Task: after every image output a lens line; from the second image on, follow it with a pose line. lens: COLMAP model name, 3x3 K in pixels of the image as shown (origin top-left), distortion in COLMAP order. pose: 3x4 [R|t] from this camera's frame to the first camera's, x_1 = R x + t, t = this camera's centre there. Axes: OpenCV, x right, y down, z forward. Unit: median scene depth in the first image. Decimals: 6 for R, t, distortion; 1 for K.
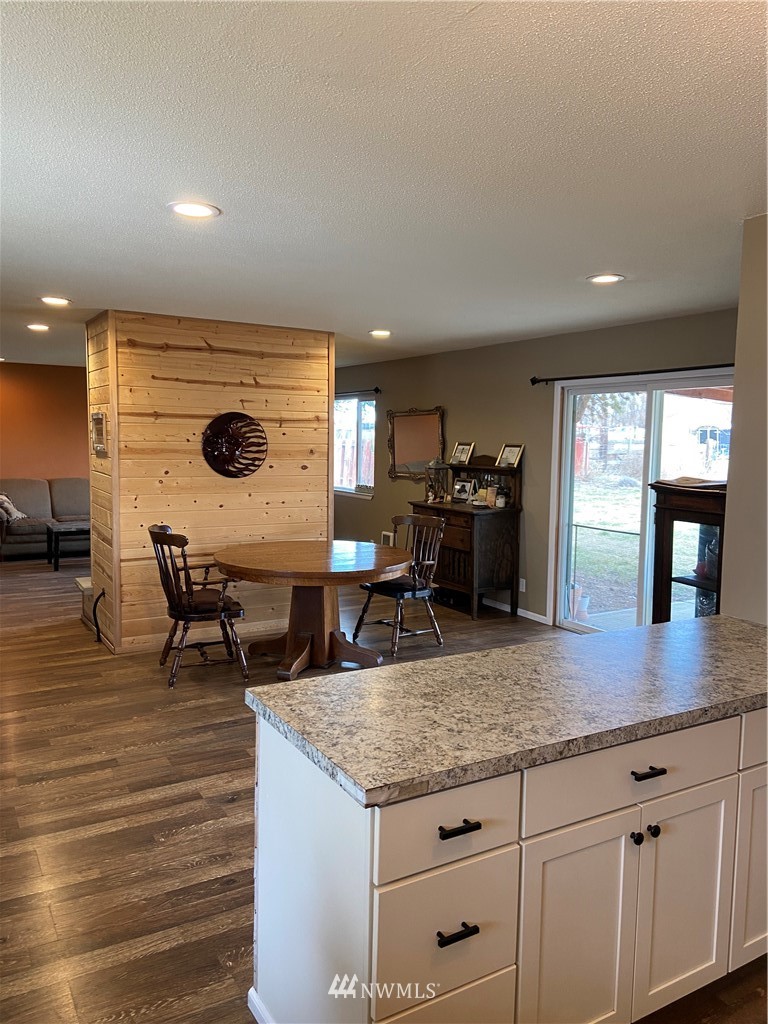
lens RADIAL K [[766.2, 0, 388.5], [0, 766.2, 502.4], [0, 0, 1]] dist [0.120287, -0.149060]
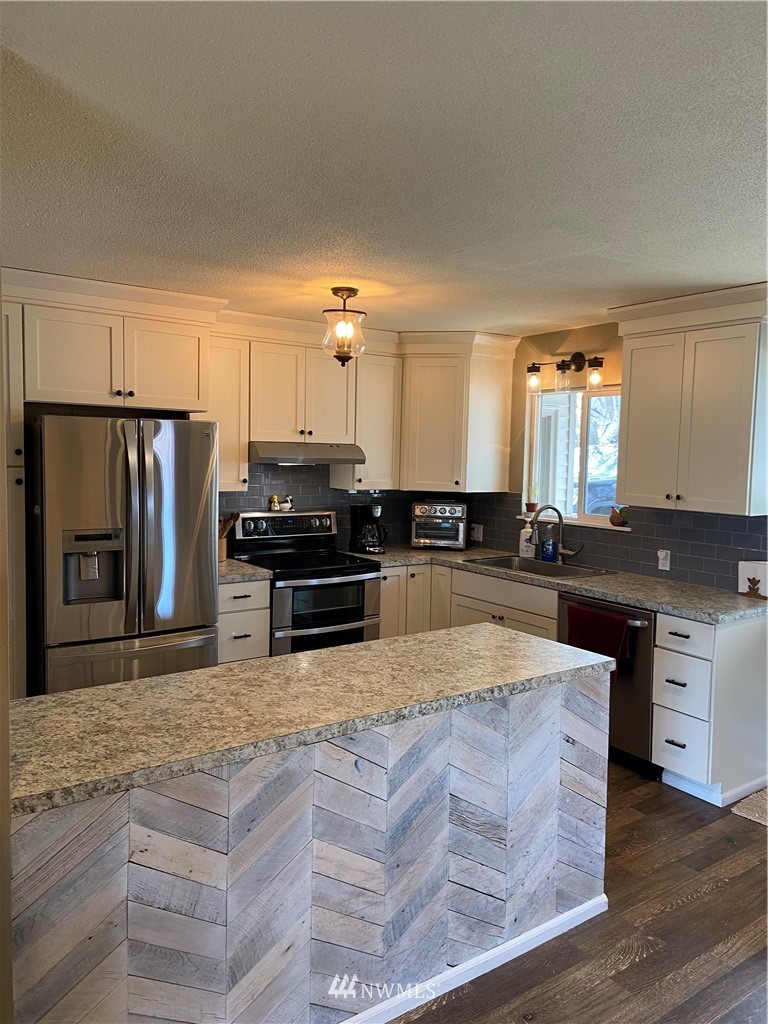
lens RADIAL K [[766.2, 0, 388.5], [0, 766.2, 502.4], [0, 0, 1]] dist [0.120287, -0.149060]
pose [[-0.995245, -0.028607, -0.093104, 0.122240], [-0.043195, 0.986389, 0.158656, -0.079974], [0.087298, 0.161924, -0.982934, 0.811456]]
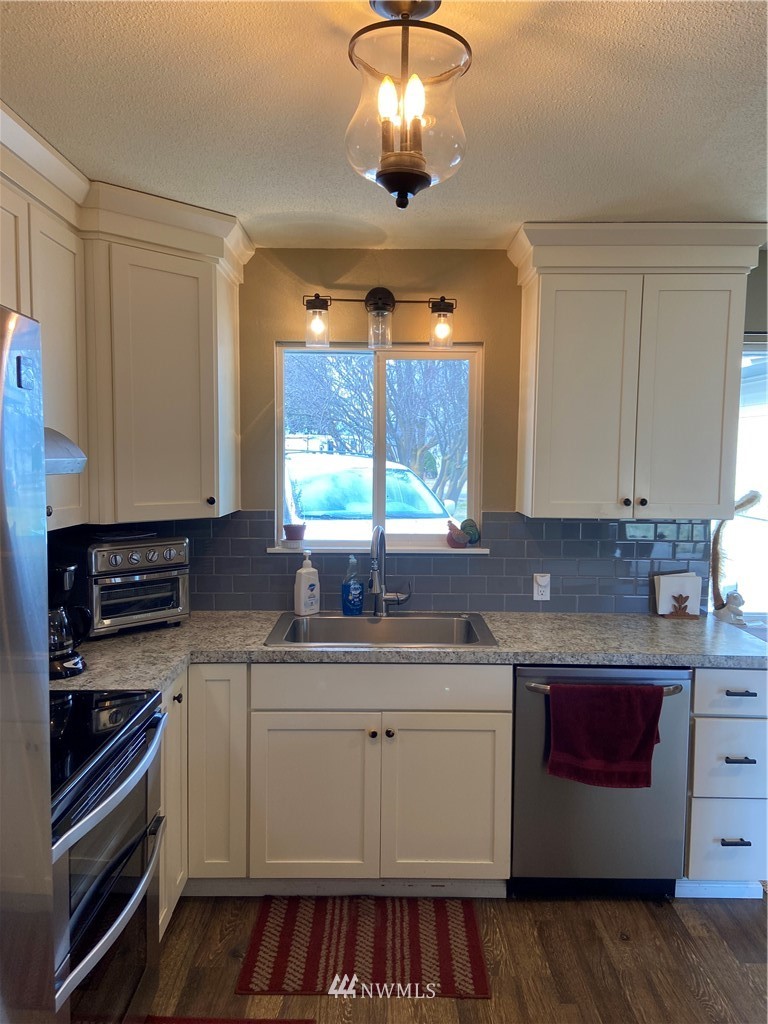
lens RADIAL K [[764.5, 0, 387.6], [0, 764.5, 506.3], [0, 0, 1]] dist [0.118279, -0.148643]
pose [[-0.503042, 0.041897, -0.863246, 0.319155], [-0.094145, 0.990224, 0.102921, -0.019011], [0.859119, 0.133044, -0.494180, 0.258197]]
